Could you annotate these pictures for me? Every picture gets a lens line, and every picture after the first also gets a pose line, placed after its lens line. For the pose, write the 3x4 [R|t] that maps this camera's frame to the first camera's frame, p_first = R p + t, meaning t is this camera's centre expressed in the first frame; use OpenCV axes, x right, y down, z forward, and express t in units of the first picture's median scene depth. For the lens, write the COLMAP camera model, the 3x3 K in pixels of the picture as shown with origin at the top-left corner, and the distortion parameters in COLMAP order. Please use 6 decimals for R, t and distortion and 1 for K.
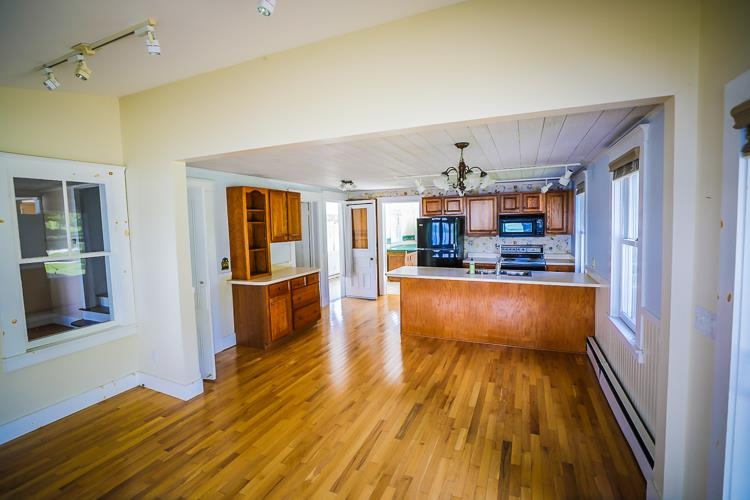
lens RADIAL K [[348.8, 0, 372.7], [0, 348.8, 247.7], [0, 0, 1]] dist [-0.032877, 0.000580]
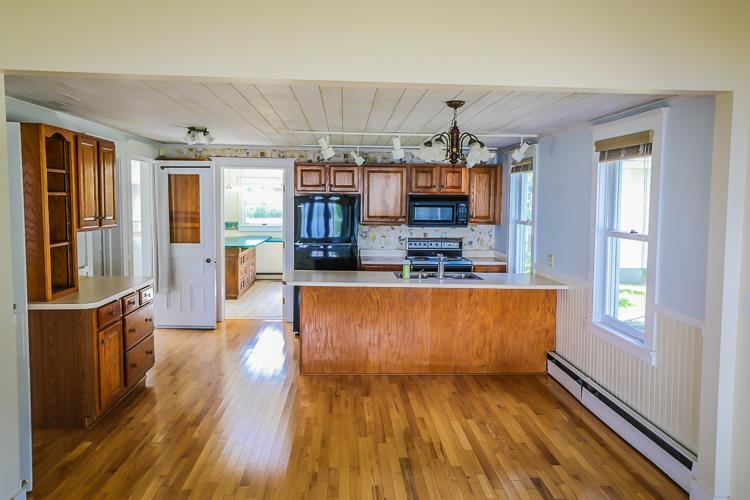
lens RADIAL K [[592.1, 0, 376.9], [0, 592.1, 246.0], [0, 0, 1]] dist [0.007364, 0.003151]
pose [[0.887383, -0.002006, 0.461029, -0.328417], [-0.000029, 0.999990, 0.004406, 0.004624], [-0.461033, -0.003923, 0.887374, -0.040263]]
